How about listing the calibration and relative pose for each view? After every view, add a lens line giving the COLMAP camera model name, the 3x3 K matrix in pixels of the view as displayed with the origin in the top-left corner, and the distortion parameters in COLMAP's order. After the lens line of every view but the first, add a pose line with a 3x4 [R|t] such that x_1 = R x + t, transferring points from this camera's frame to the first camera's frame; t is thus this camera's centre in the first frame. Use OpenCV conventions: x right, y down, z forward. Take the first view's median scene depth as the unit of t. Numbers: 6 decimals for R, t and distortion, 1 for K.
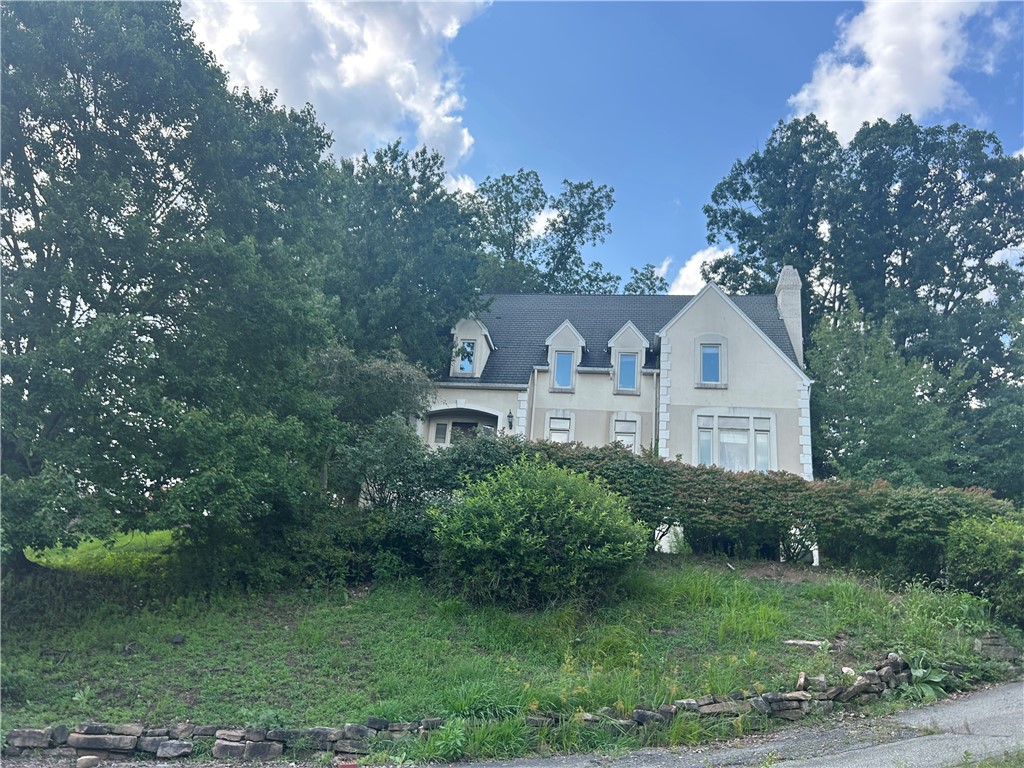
lens RADIAL K [[770.3, 0, 506.0], [0, 770.3, 387.4], [0, 0, 1]] dist [0.122839, -0.194991]
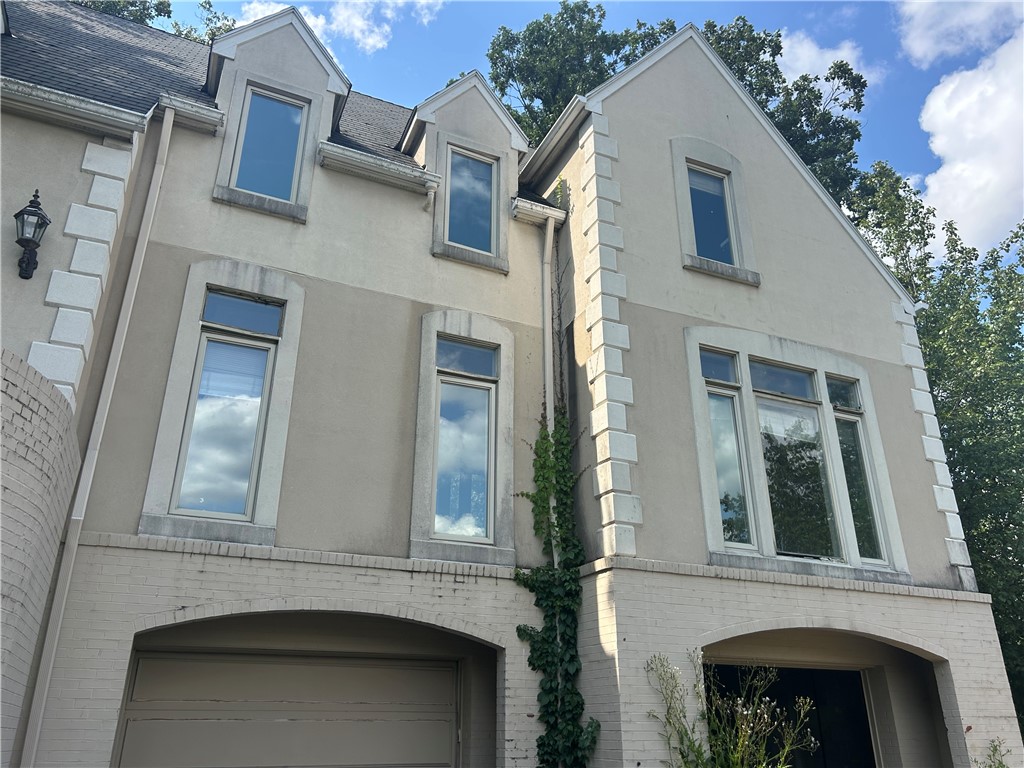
lens RADIAL K [[770.3, 0, 506.0], [0, 770.3, 387.4], [0, 0, 1]] dist [0.122839, -0.194991]
pose [[0.846397, 0.140469, 0.513692, 0.011152], [-0.109079, 0.989863, -0.090953, 0.088419], [-0.521261, 0.020949, 0.853140, 0.727158]]
